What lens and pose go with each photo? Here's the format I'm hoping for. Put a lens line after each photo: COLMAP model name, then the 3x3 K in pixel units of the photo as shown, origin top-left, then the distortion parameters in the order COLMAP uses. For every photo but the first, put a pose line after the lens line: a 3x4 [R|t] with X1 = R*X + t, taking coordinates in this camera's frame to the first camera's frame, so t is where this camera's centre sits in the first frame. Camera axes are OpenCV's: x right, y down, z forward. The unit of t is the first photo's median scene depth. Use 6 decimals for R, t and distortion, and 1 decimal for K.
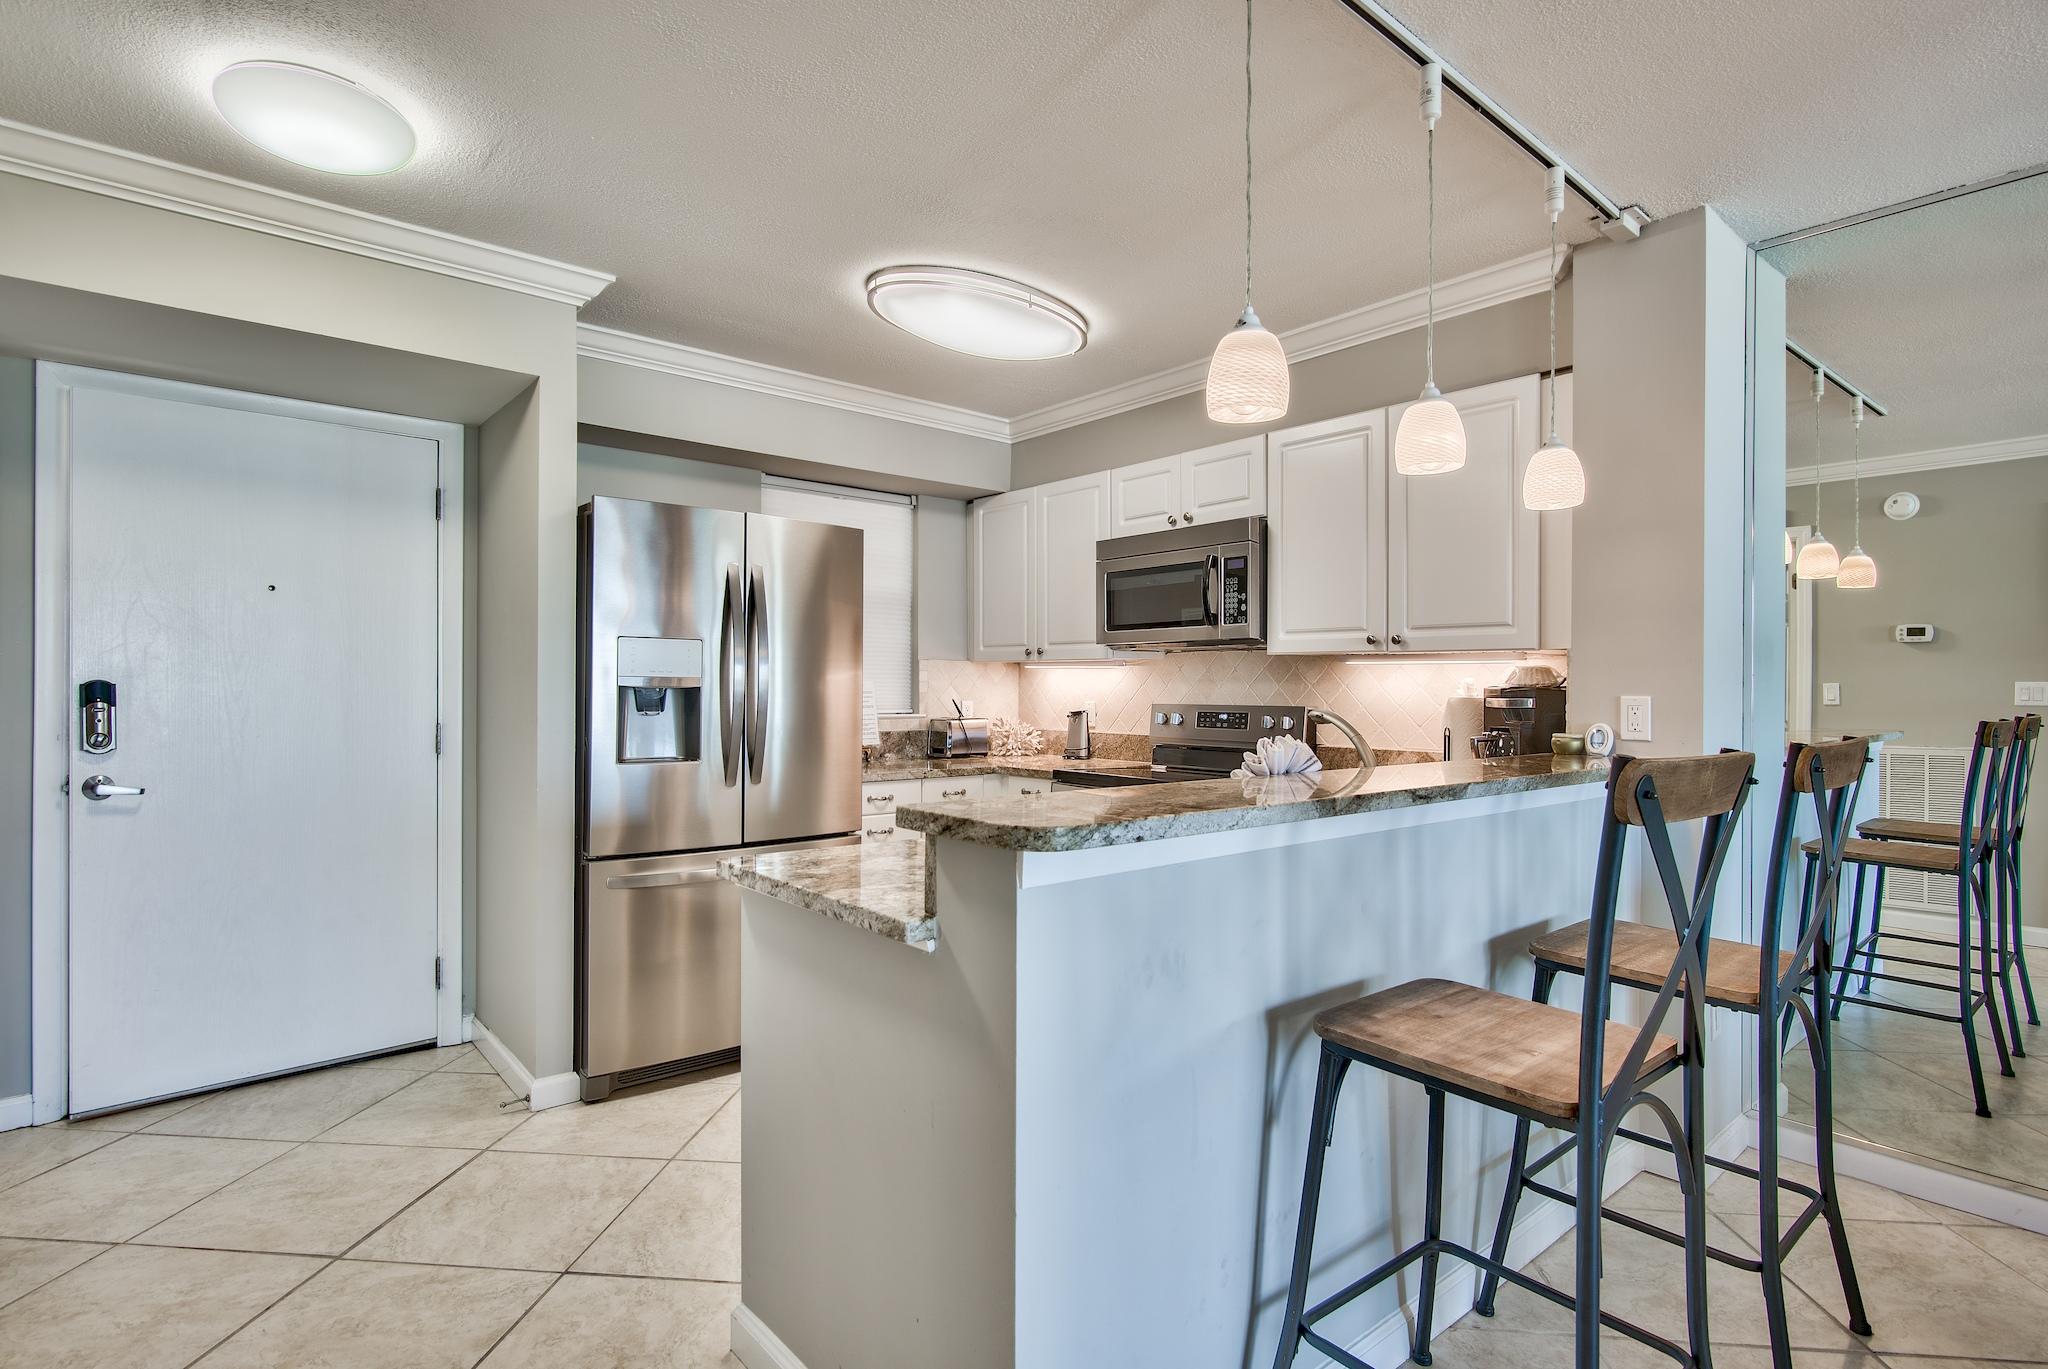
lens RADIAL K [[1047.0, 0, 1021.2], [0, 1047.0, 680.6], [0, 0, 1]] dist [0.003972, -0.000567]
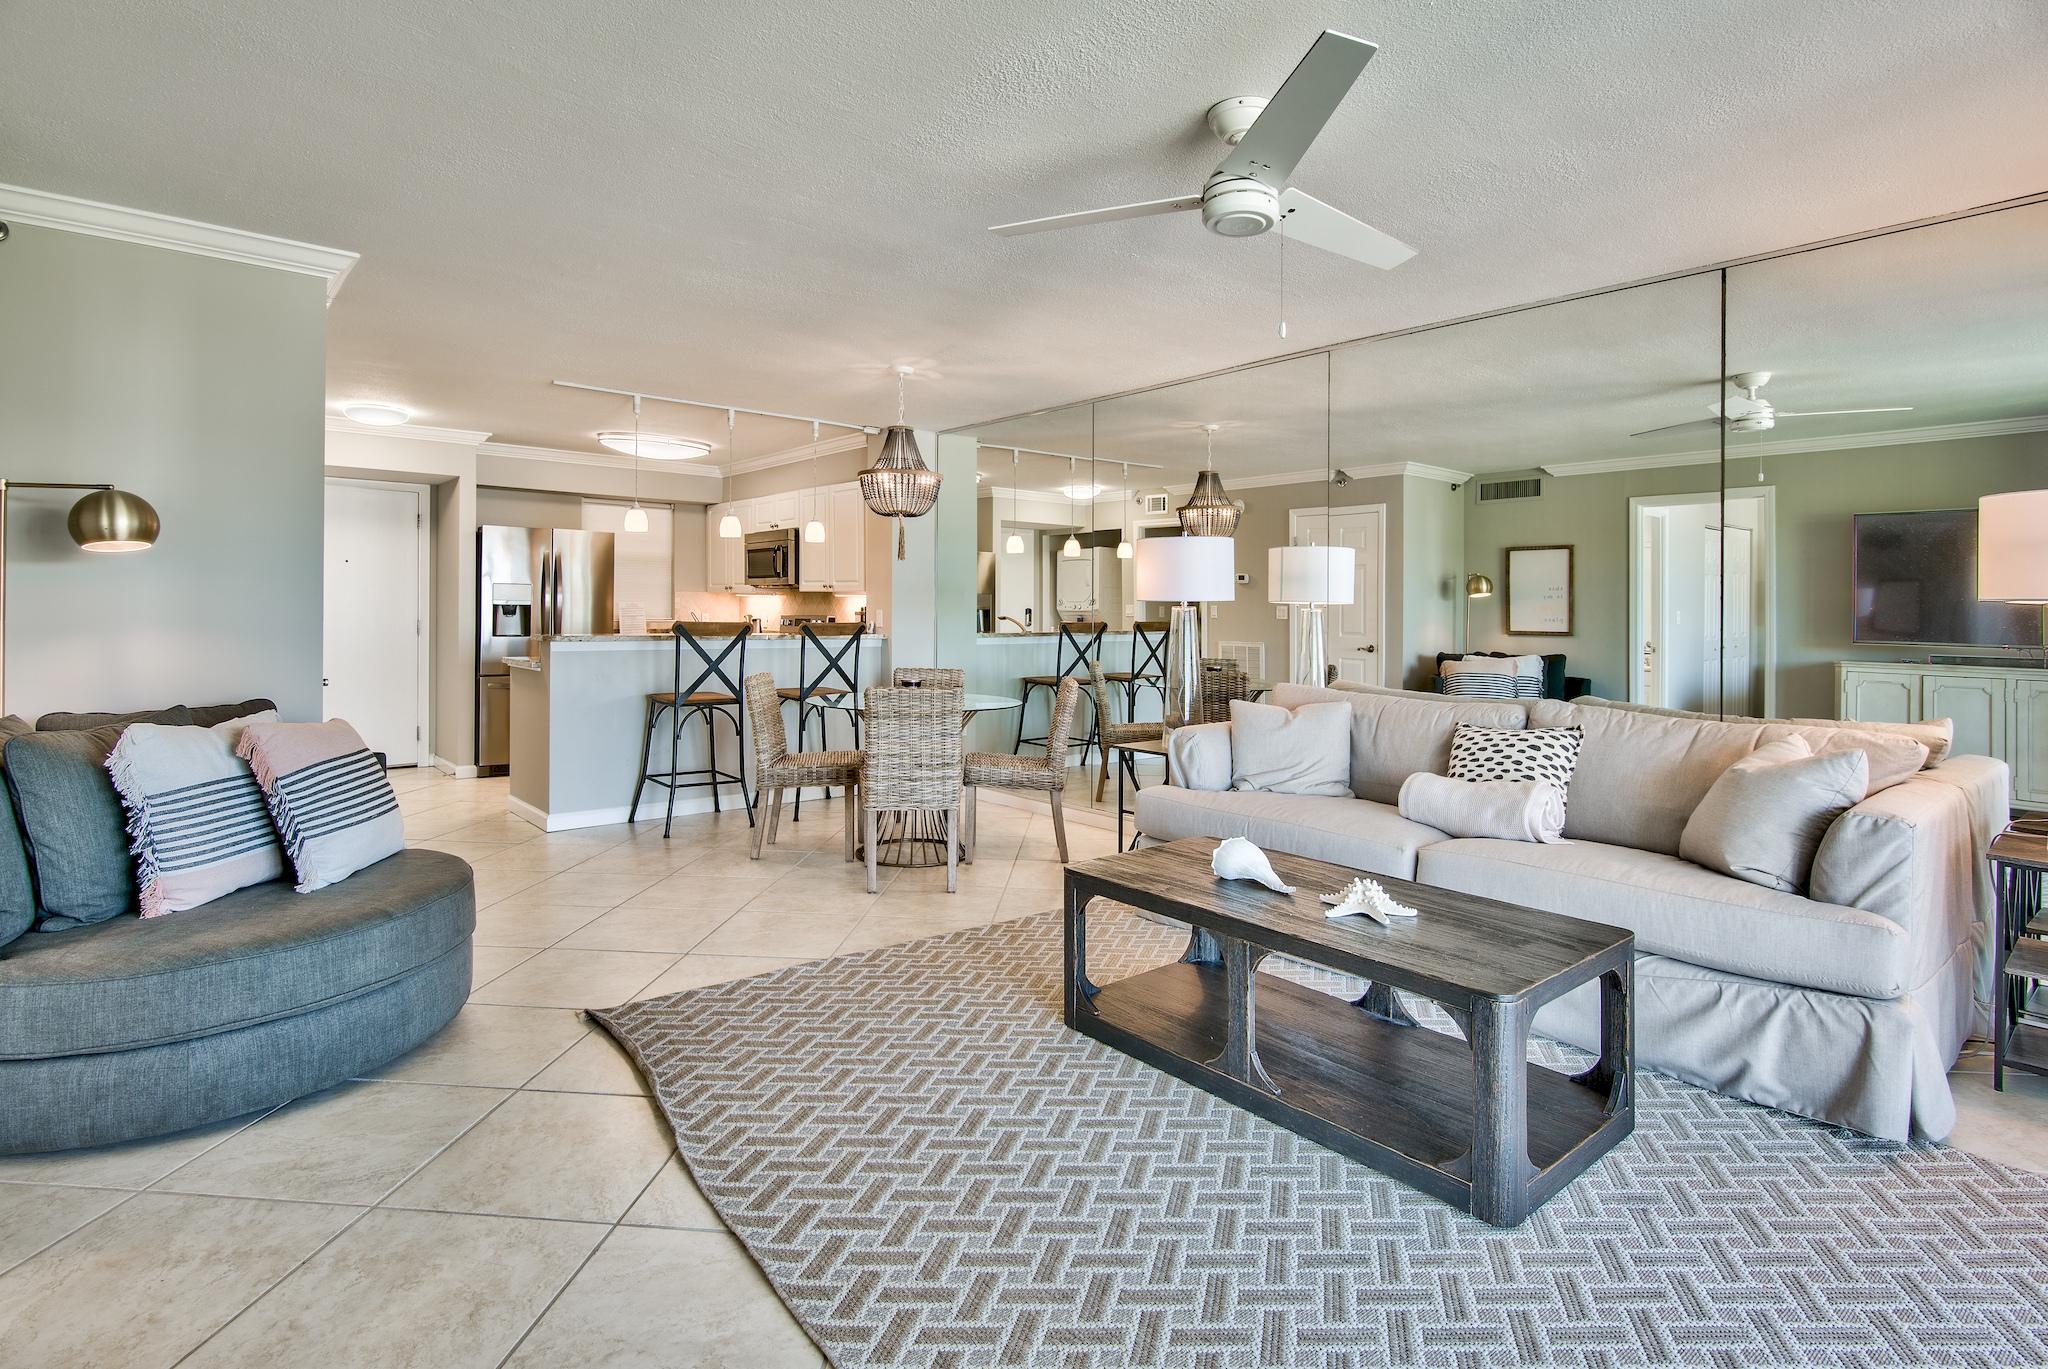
lens RADIAL K [[1047.0, 0, 1004.5], [0, 1047.0, 613.9], [0, 0, 1]] dist [0.003972, -0.000567]
pose [[0.999967, 0.007074, 0.003955, 0.751592], [-0.007120, 0.999905, 0.011782, -0.008305], [-0.003871, -0.011810, 0.999923, -1.360553]]
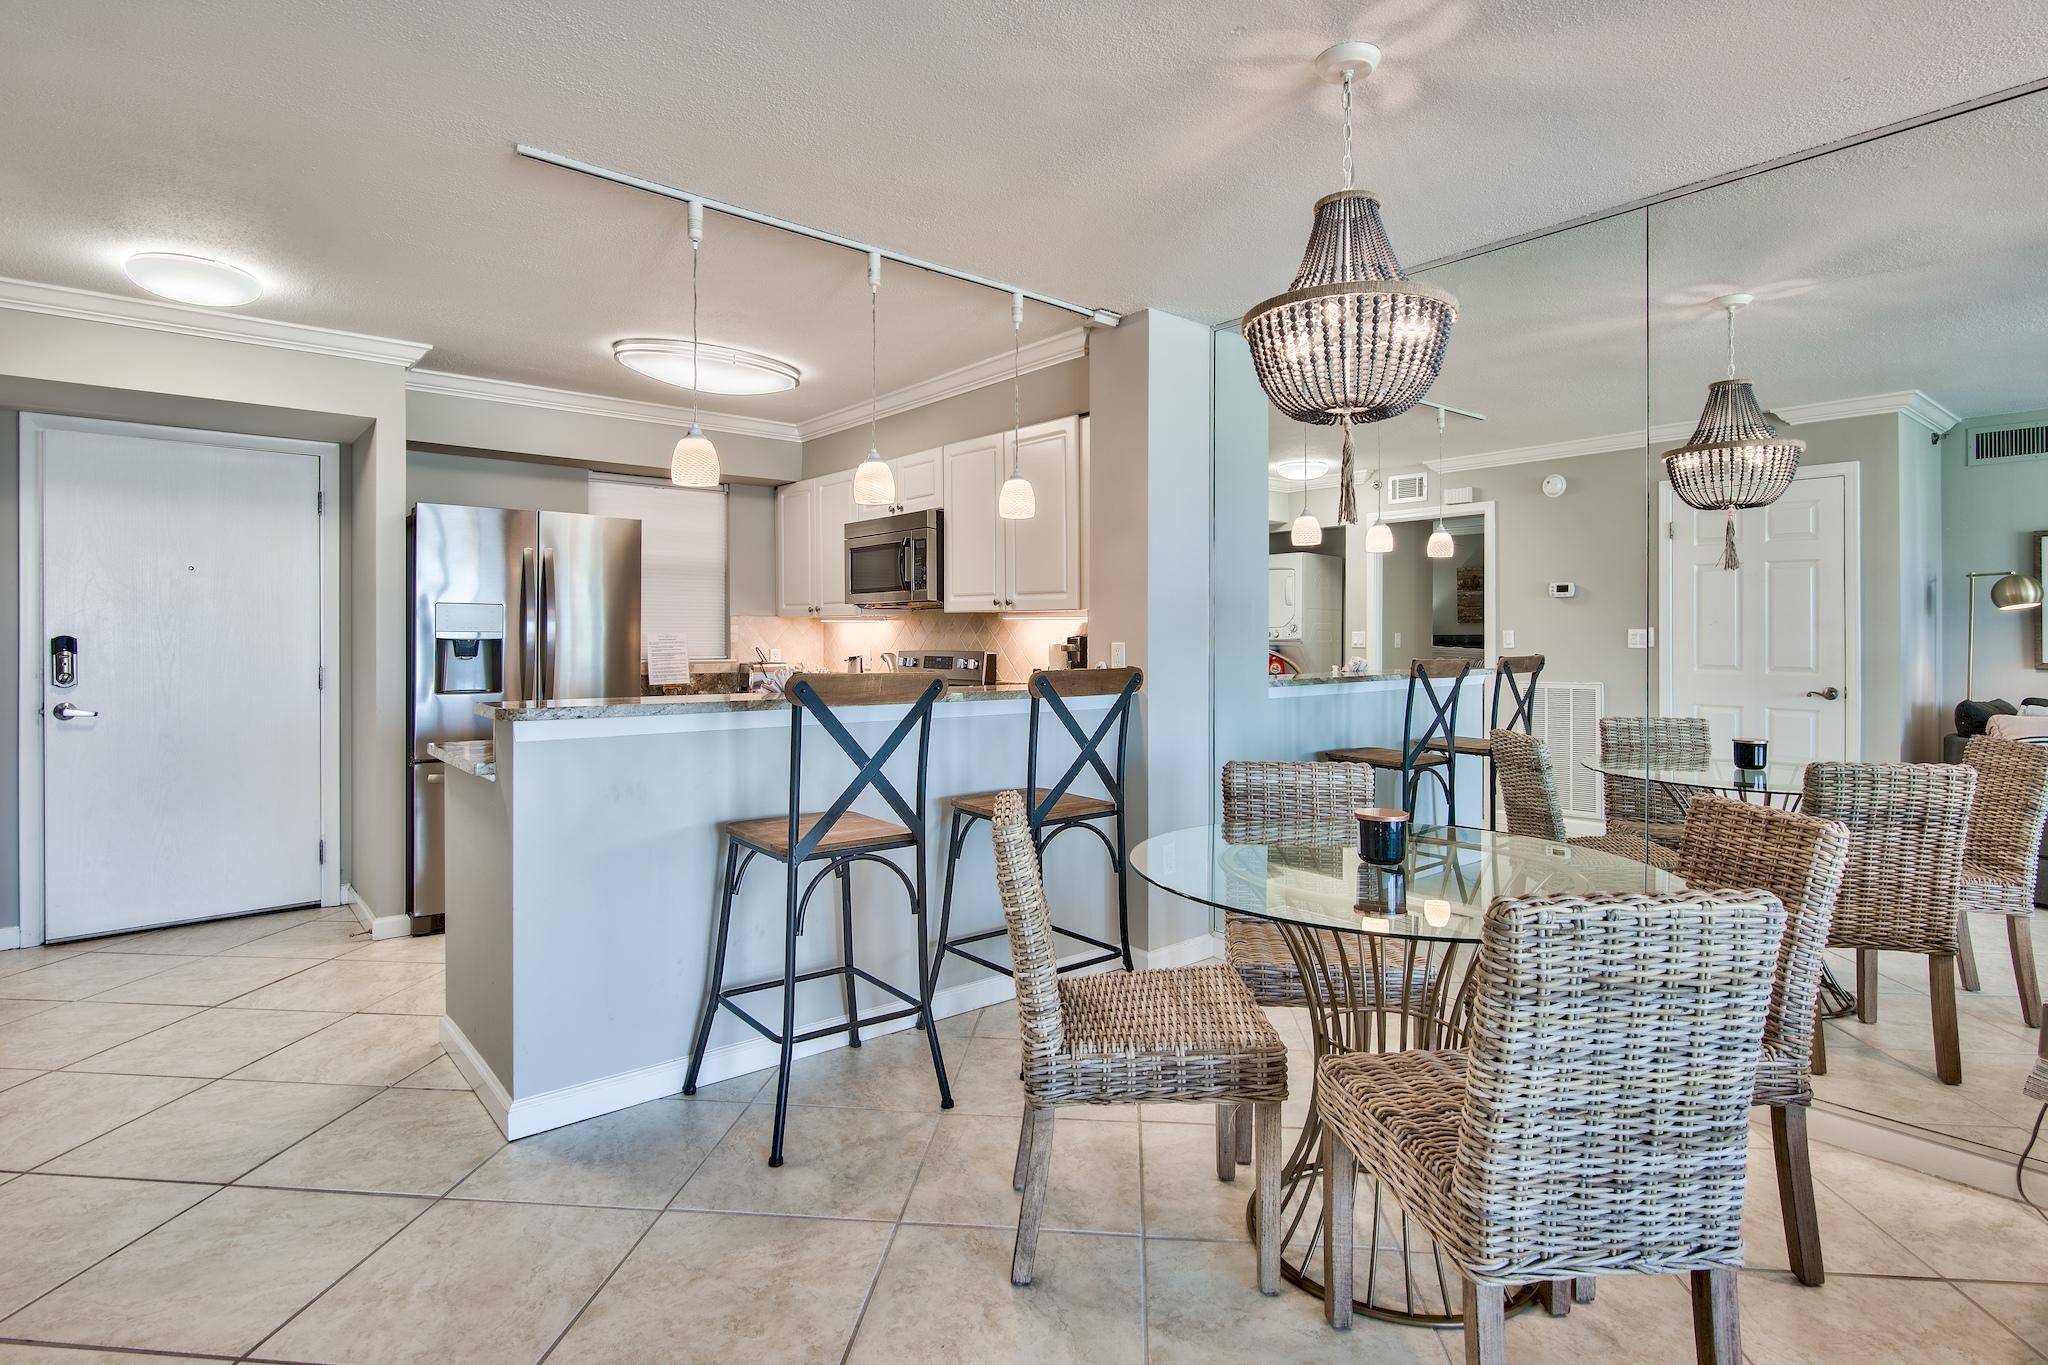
lens RADIAL K [[1047.0, 0, 1008.7], [0, 1047.0, 630.4], [0, 0, 1]] dist [0.003972, -0.000567]
pose [[0.999978, -0.004213, -0.005110, 0.371738], [0.004217, 0.999991, 0.000728, -0.003024], [0.005107, -0.000749, 0.999987, -0.379362]]
